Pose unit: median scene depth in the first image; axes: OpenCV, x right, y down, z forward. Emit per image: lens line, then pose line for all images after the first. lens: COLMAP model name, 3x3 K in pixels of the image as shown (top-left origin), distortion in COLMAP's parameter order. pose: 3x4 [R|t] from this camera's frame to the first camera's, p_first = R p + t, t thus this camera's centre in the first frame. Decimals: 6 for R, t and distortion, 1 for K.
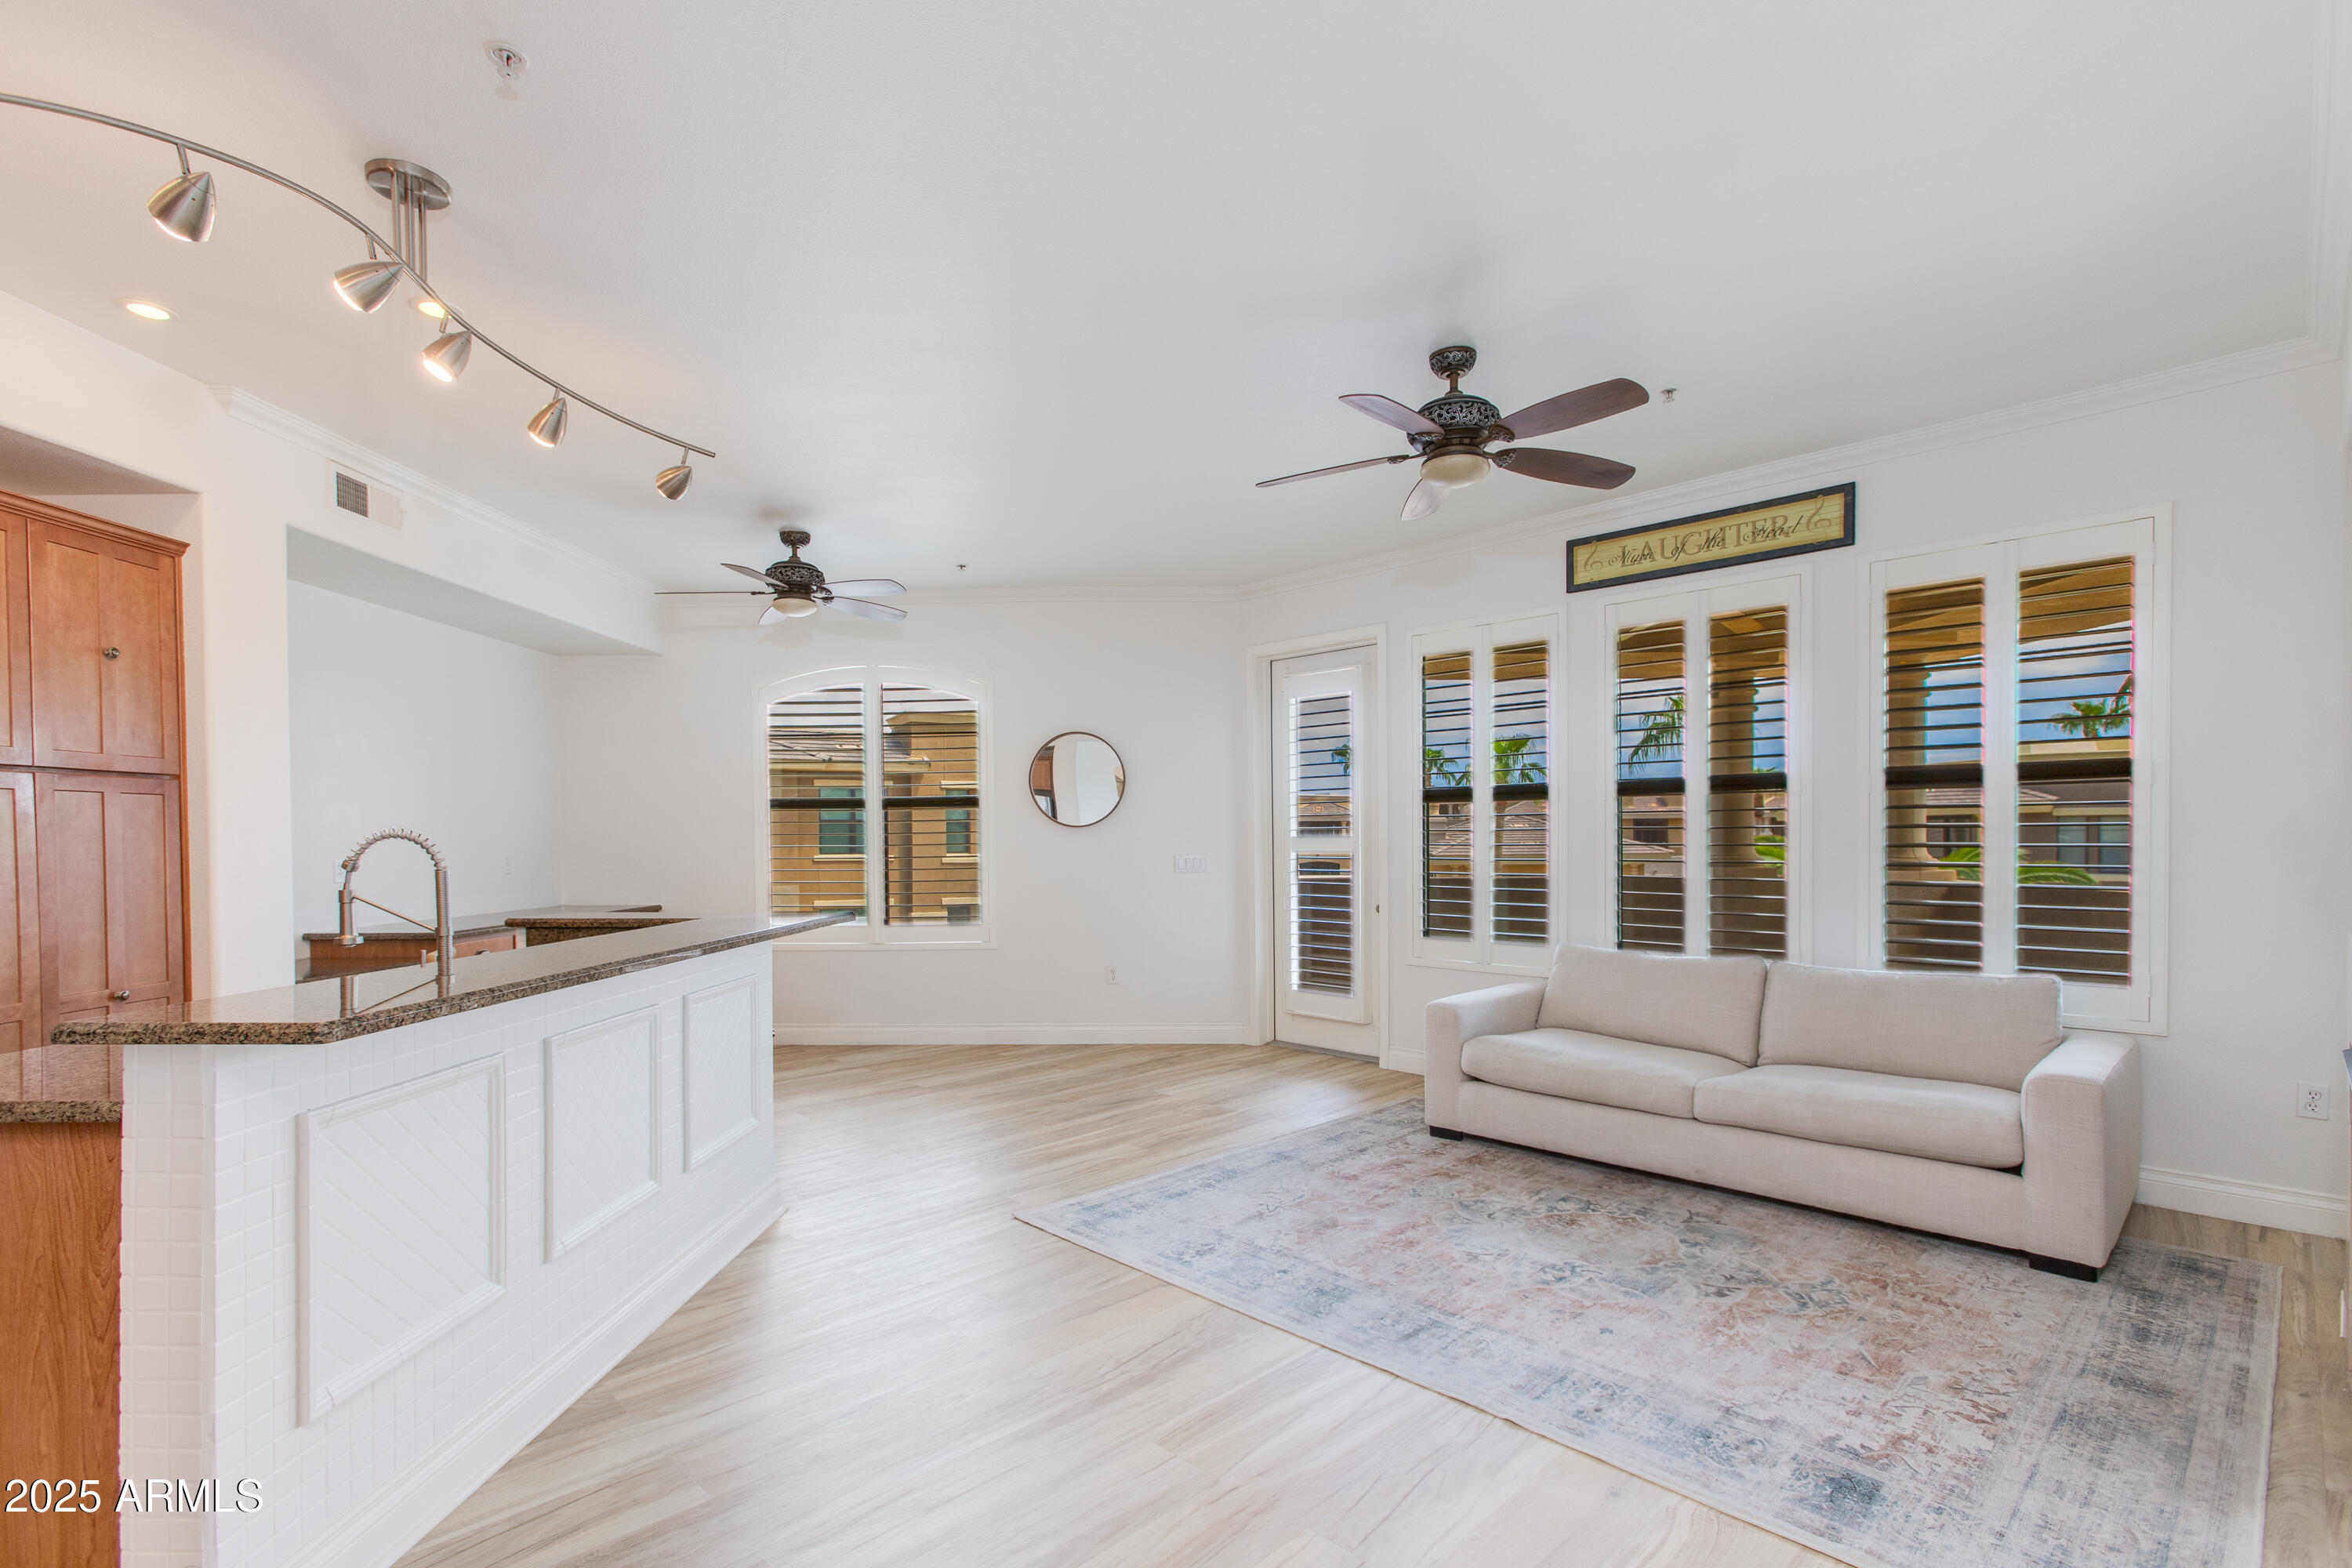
lens RADIAL K [[1078.3, 0, 1178.0], [0, 1078.3, 855.4], [0, 0, 1]] dist [0.001658, 0.000506]
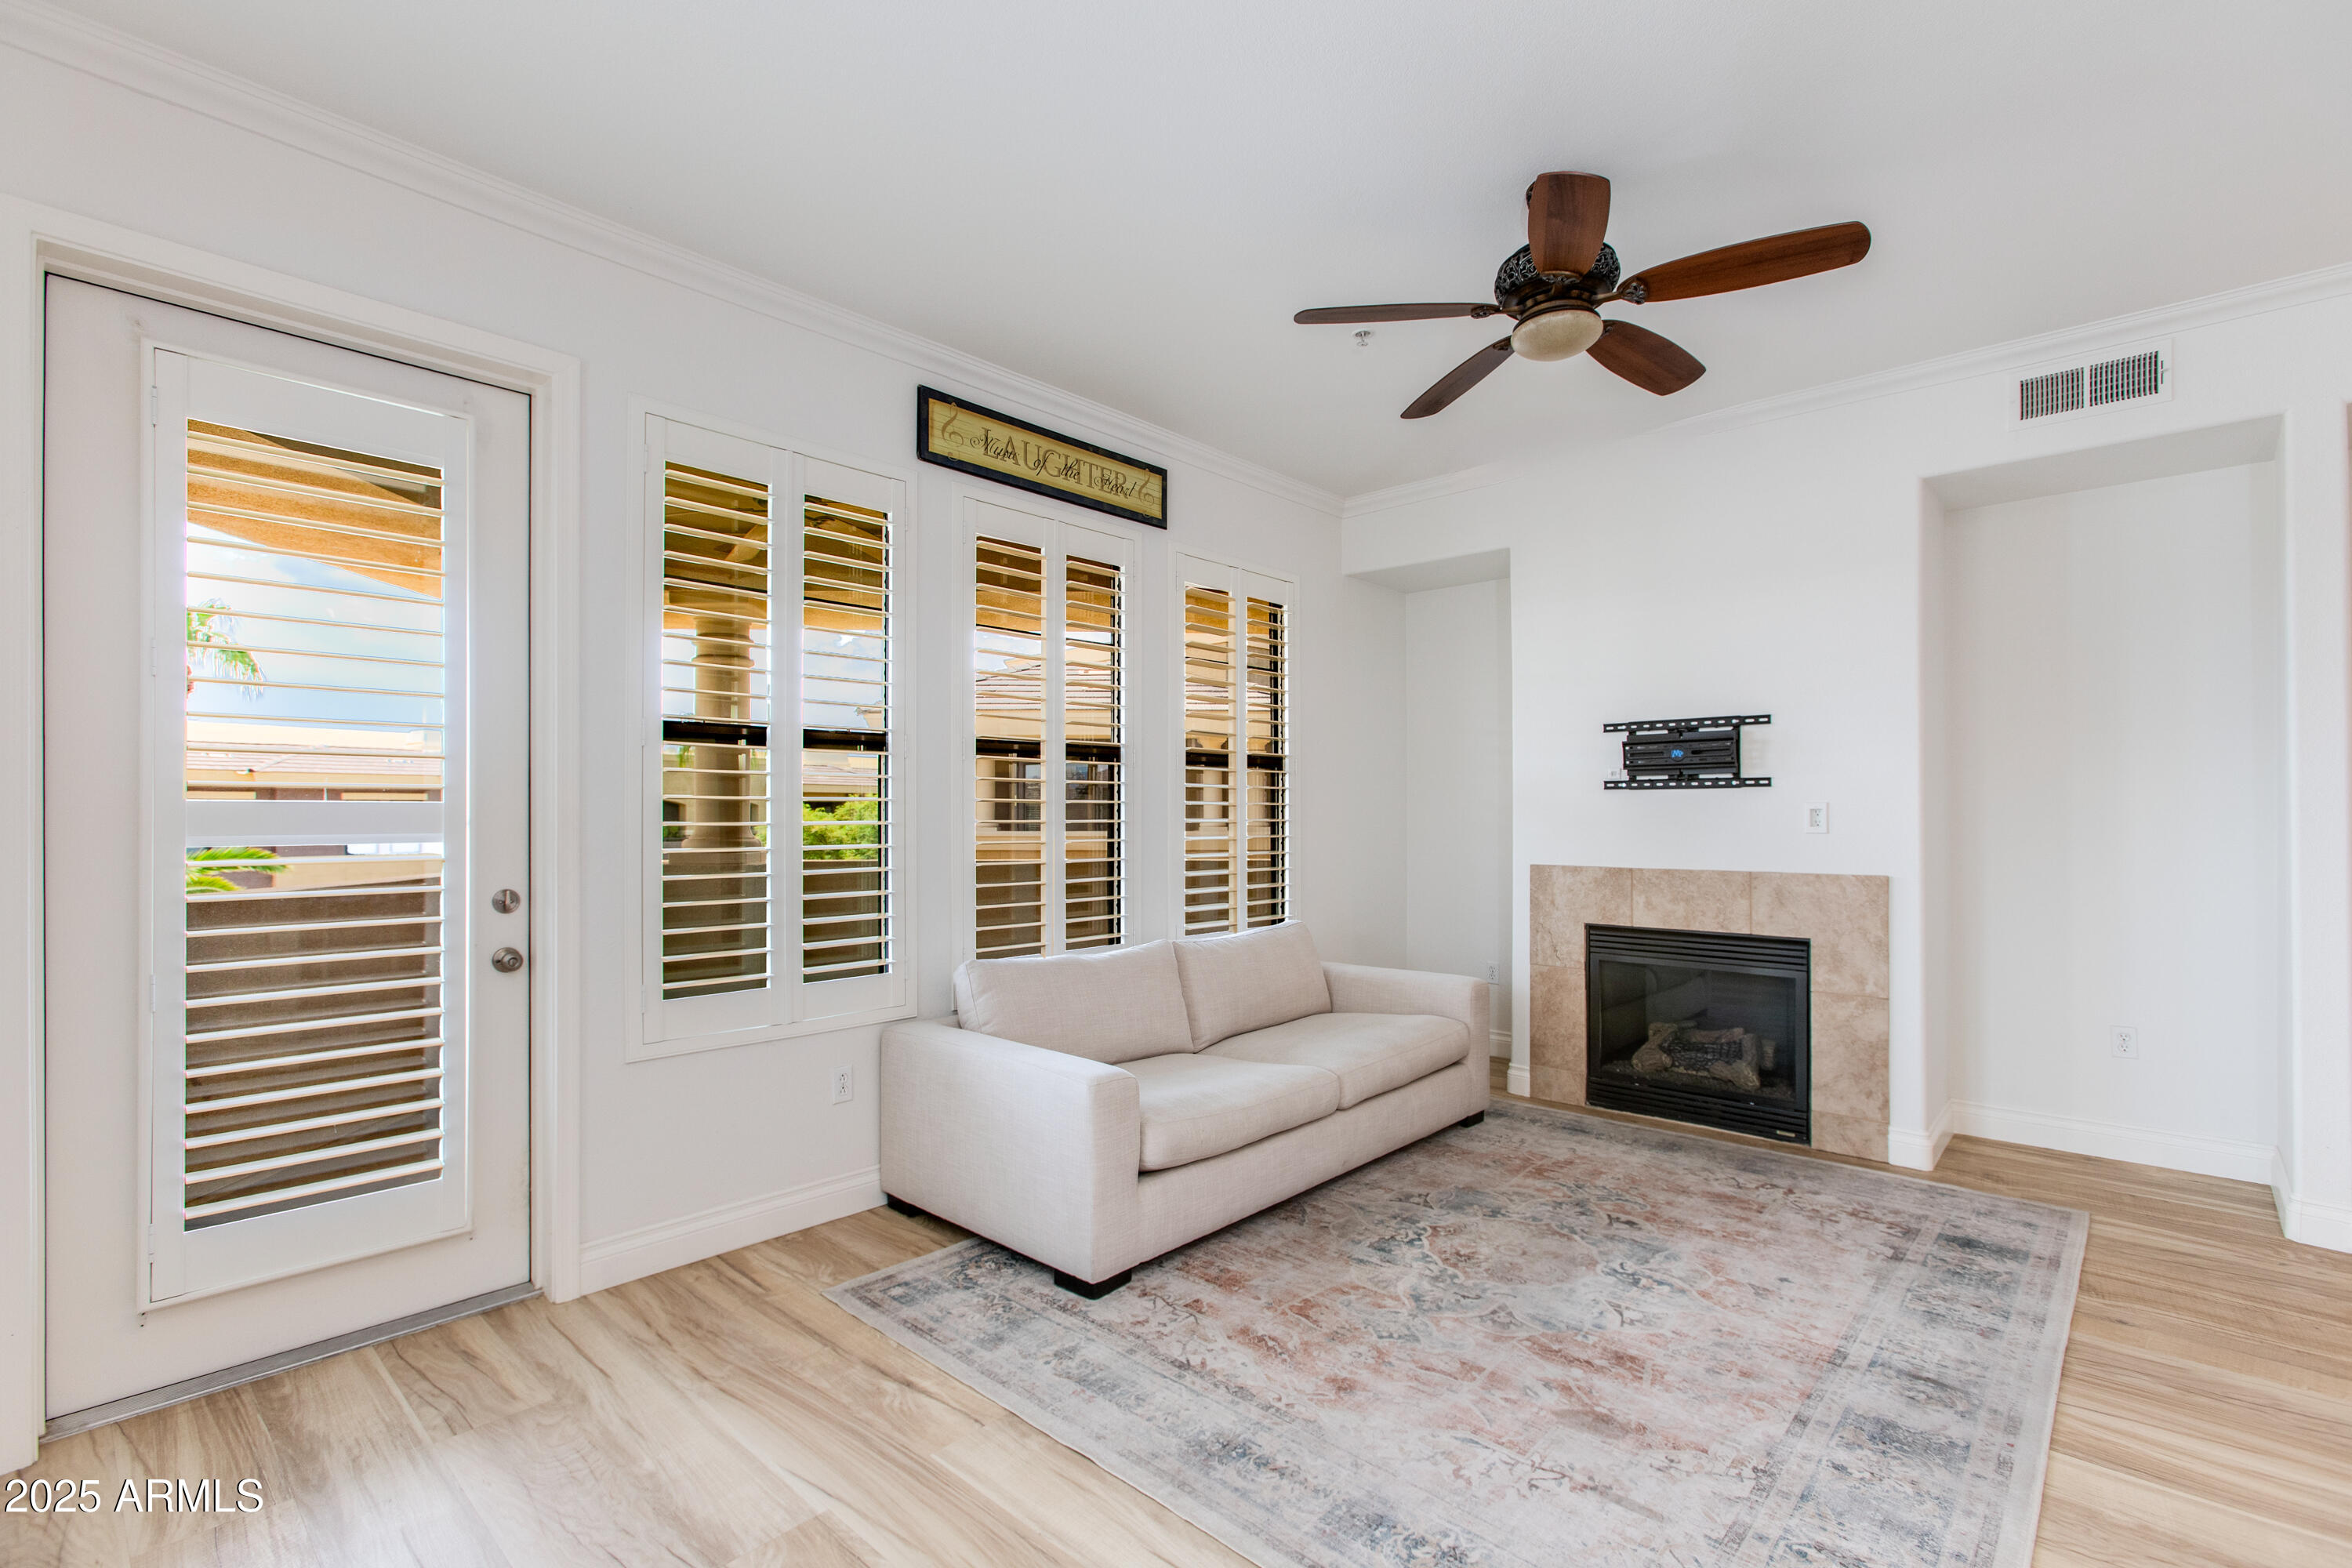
lens RADIAL K [[1052.6, 0, 1169.6], [0, 1052.6, 815.5], [0, 0, 1]] dist [-0.016352, 0.013492]
pose [[-0.050290, 0.006630, 0.998713, -0.432471], [0.015080, 0.999869, -0.005879, -0.009613], [-0.998621, 0.014765, -0.050384, 1.192178]]
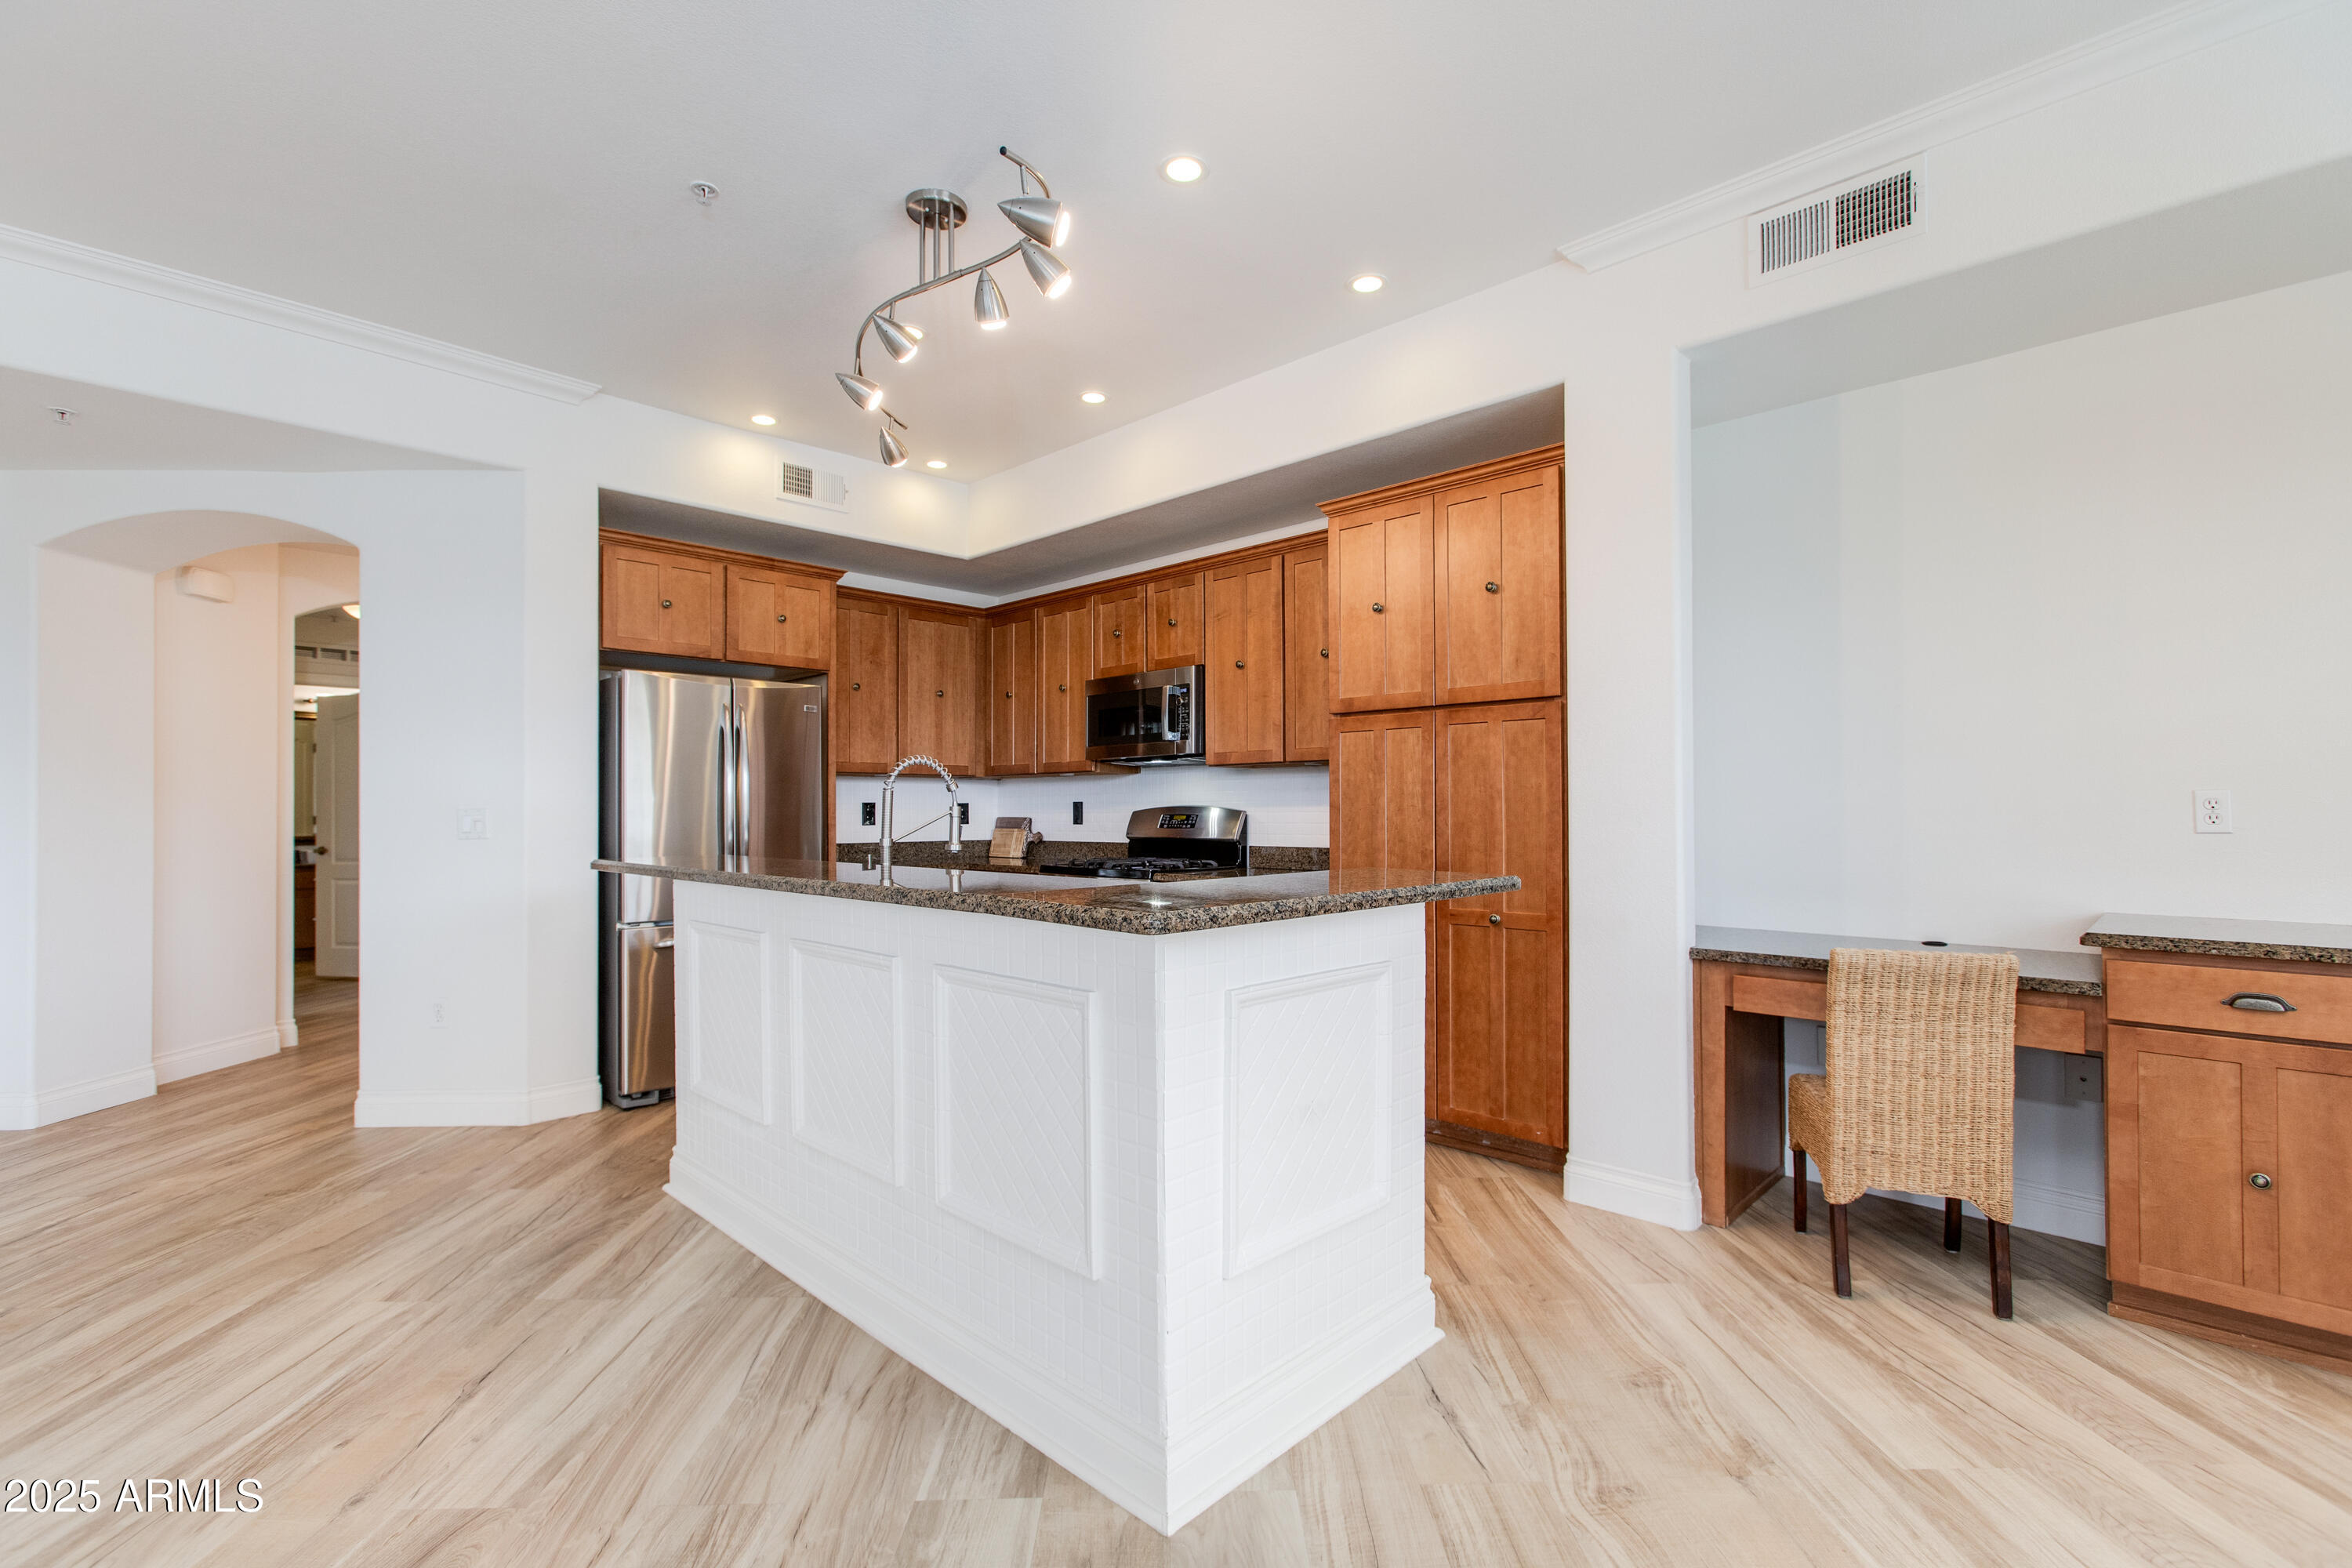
lens RADIAL K [[1056.5, 0, 1192.9], [0, 1056.5, 801.6], [0, 0, 1]] dist [-0.015564, 0.011887]
pose [[-0.683142, 0.005095, -0.730268, -0.040681], [-0.001920, 0.999960, 0.008773, 0.009375], [0.730283, 0.007395, -0.683105, 1.296149]]
